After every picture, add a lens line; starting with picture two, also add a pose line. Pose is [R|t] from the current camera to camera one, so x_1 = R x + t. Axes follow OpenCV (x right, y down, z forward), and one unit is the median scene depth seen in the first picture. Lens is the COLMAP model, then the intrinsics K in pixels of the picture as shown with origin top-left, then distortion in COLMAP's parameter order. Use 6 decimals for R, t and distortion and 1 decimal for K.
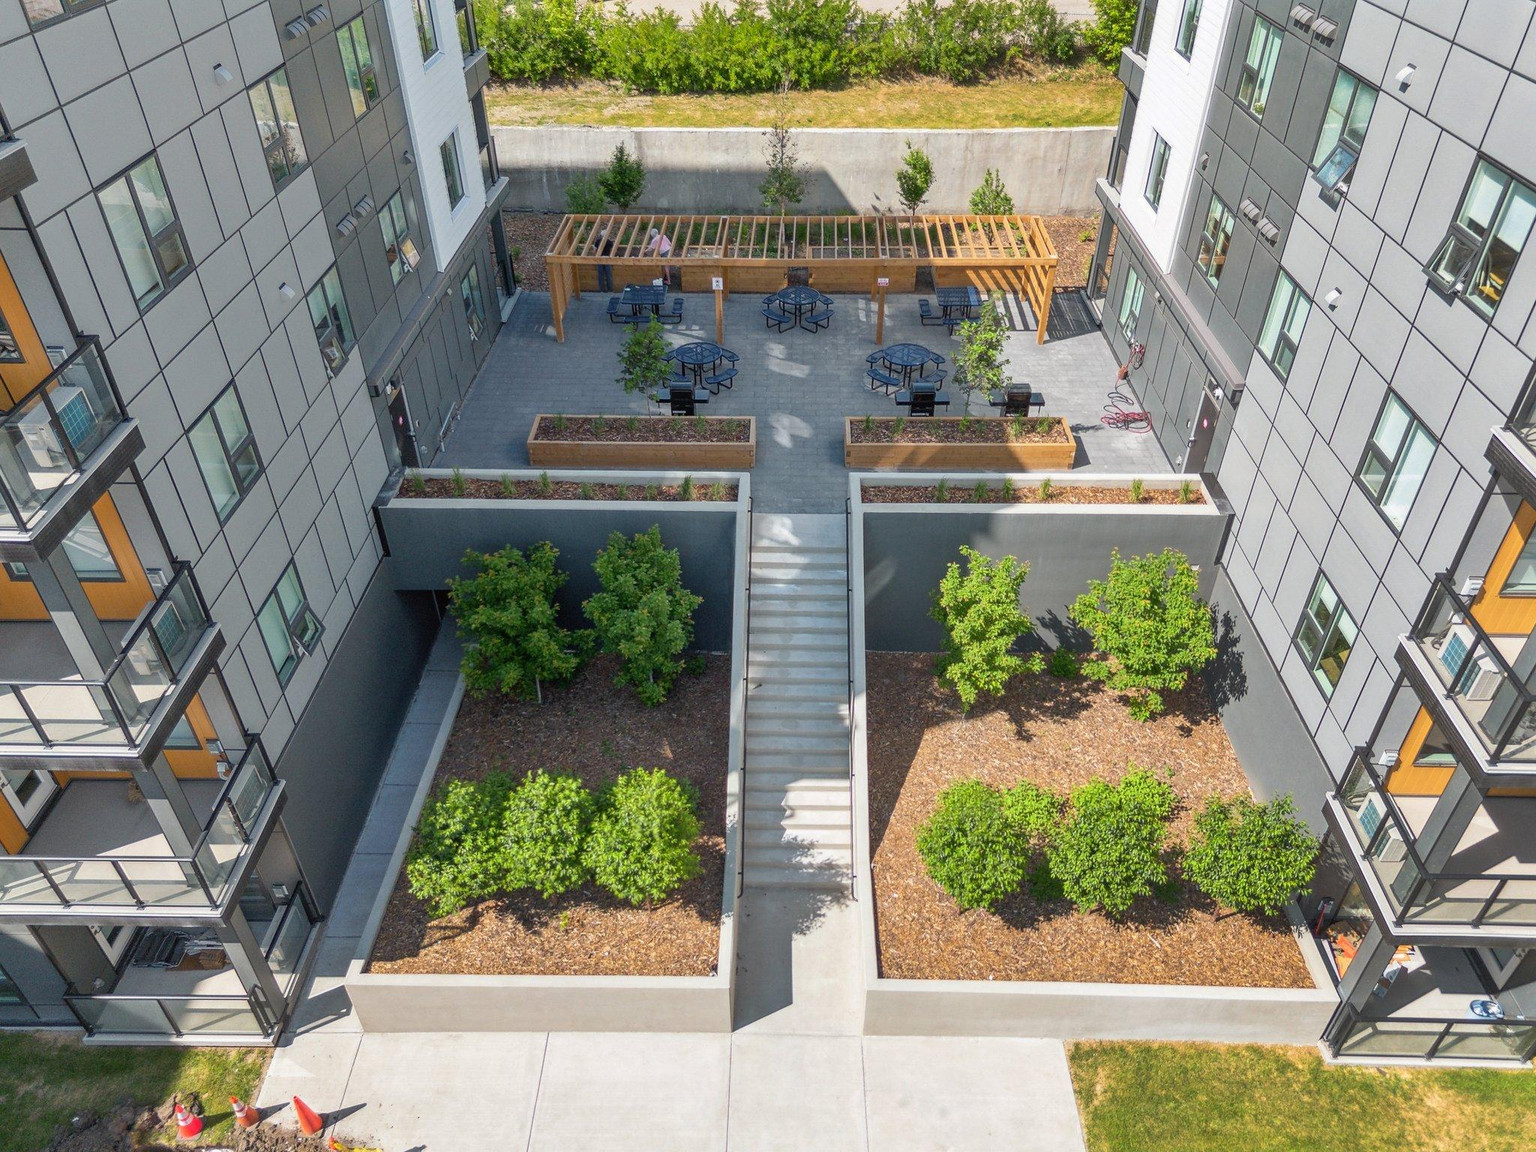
lens RADIAL K [[1102.1, 0, 768.0], [0, 1102.1, 576.0], [0, 0, 1]] dist [0.053715, -0.028536]
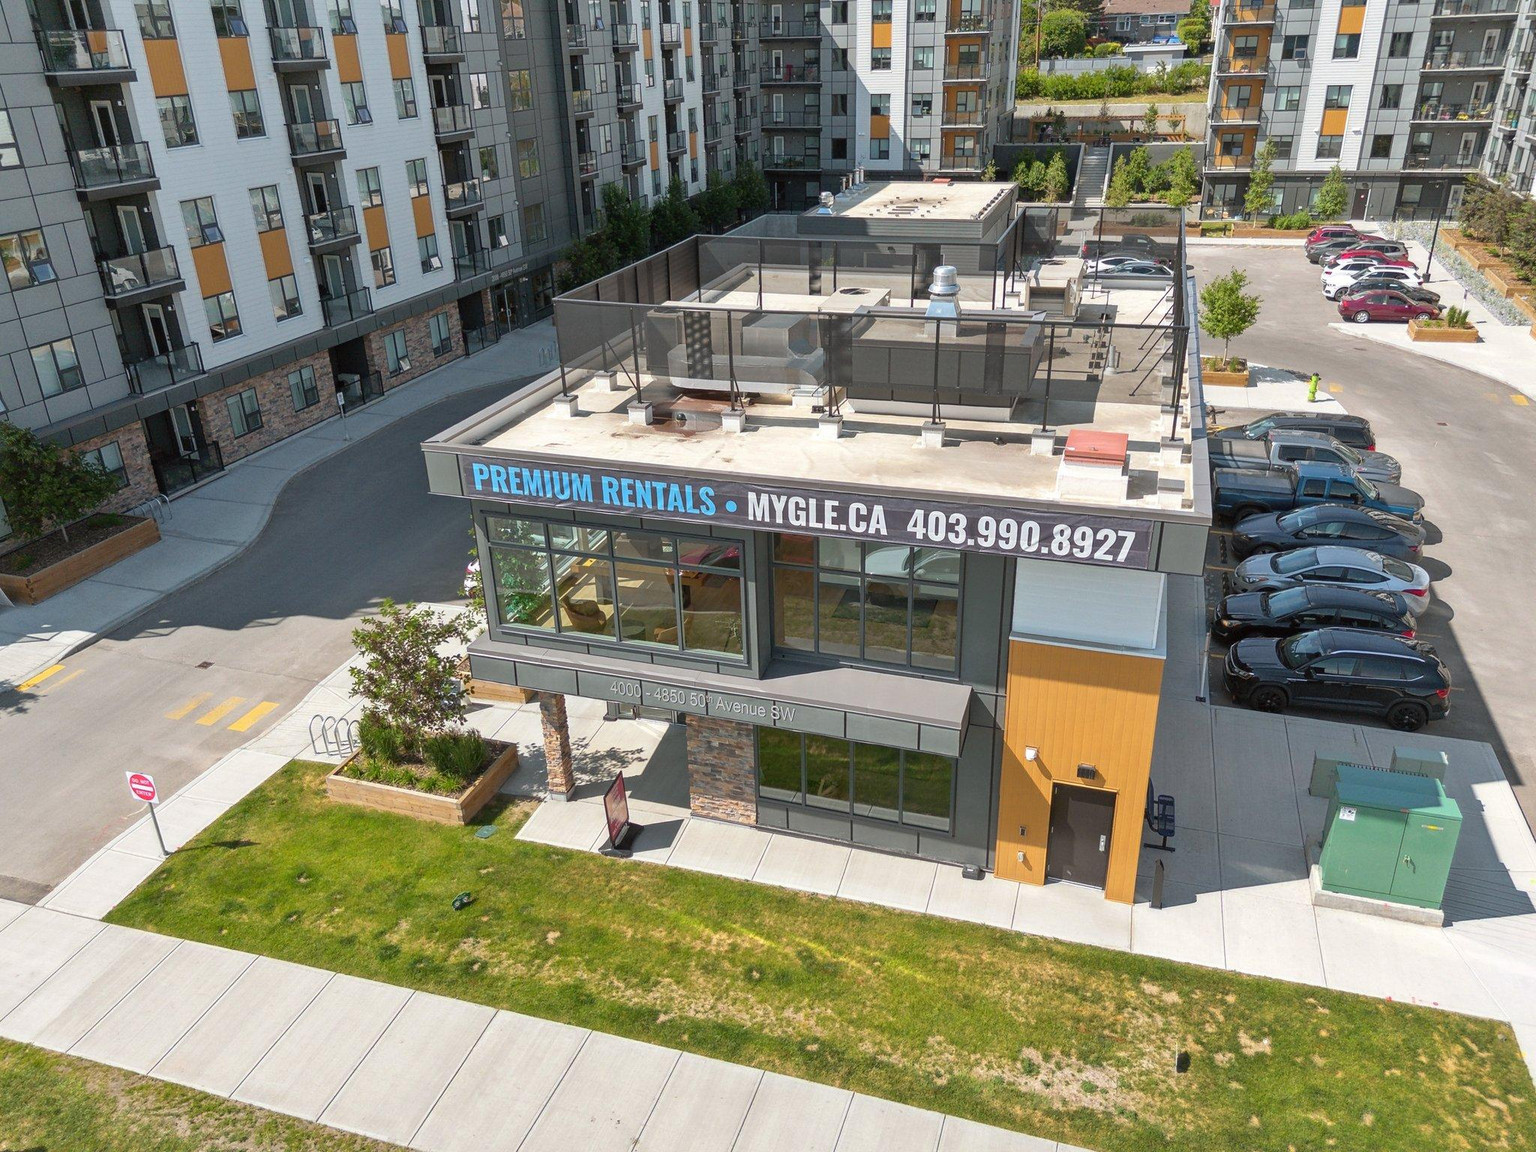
lens RADIAL K [[1166.3, 0, 768.0], [0, 1166.3, 576.0], [0, 0, 1]] dist [0.042266, -0.000545]
pose [[0.960864, 0.101759, -0.257654, 0.116090], [-0.151660, 0.971557, -0.181872, 2.088979], [0.231818, 0.213830, 0.948966, -2.623195]]
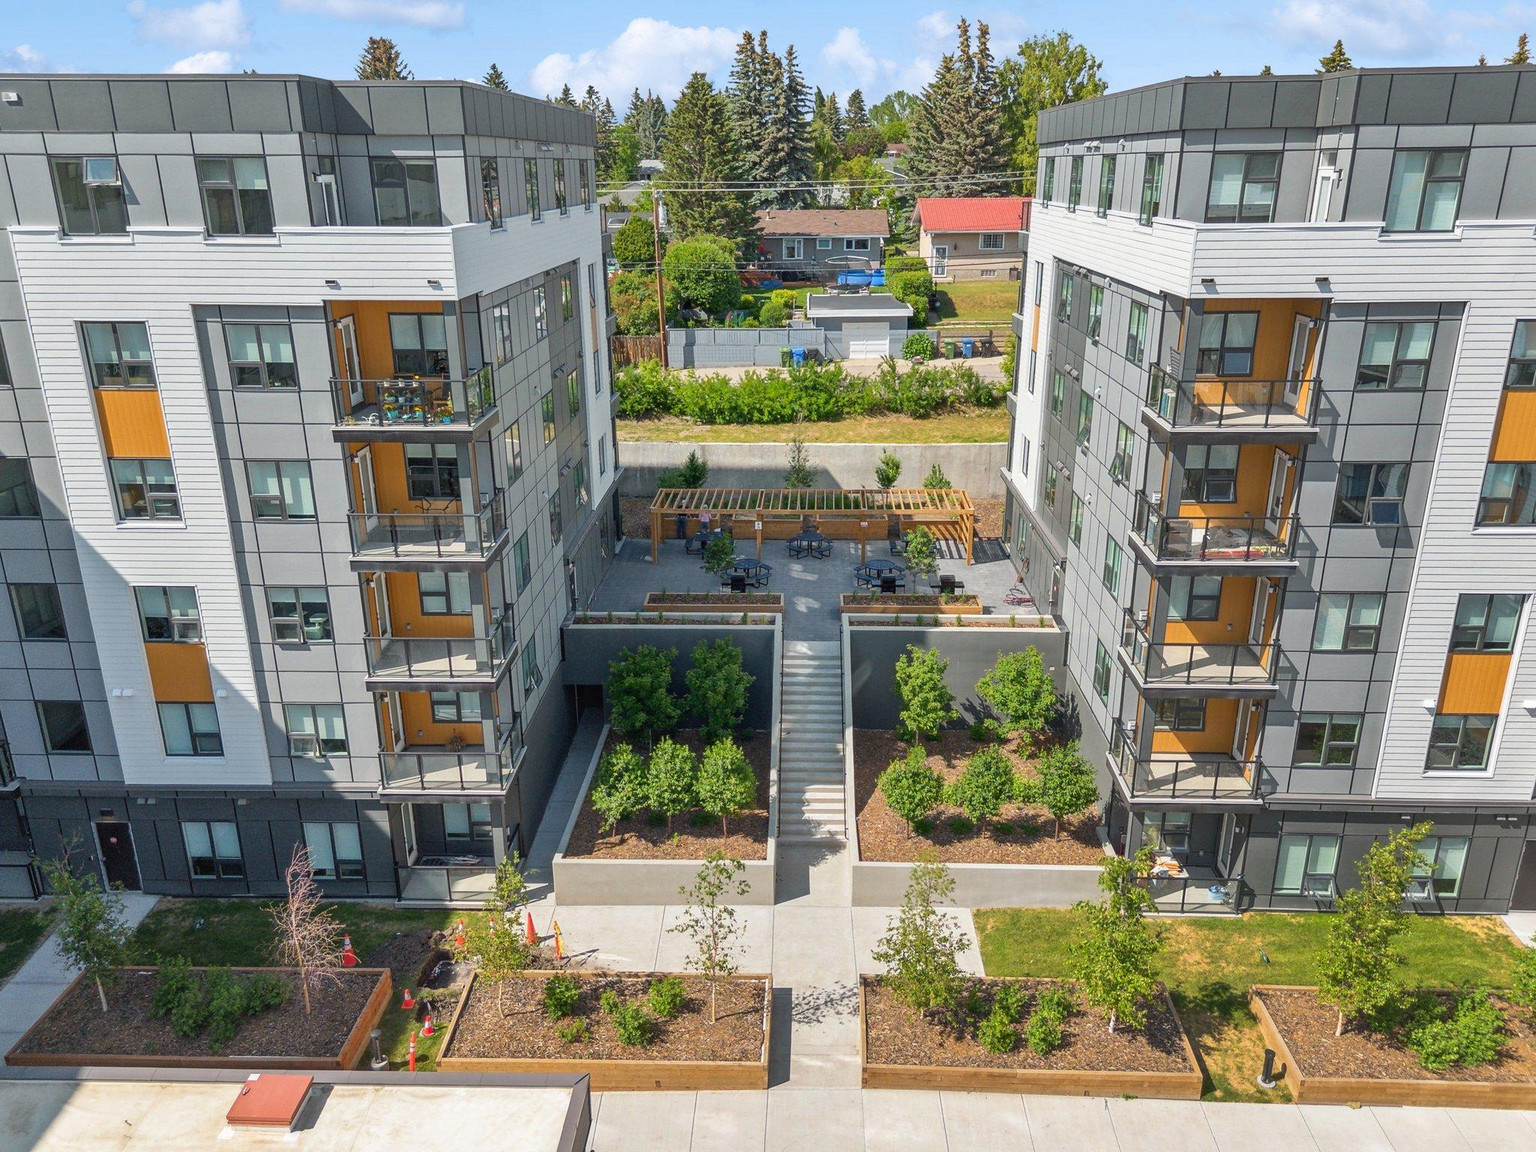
lens RADIAL K [[1154.7, 0, 768.0], [0, 1154.7, 576.0], [0, 0, 1]] dist [0.069694, -0.000911]
pose [[0.999956, 0.002462, -0.009037, -0.019902], [-0.005118, 0.951709, -0.306959, 0.349852], [0.007845, 0.306991, 0.951680, -0.611233]]
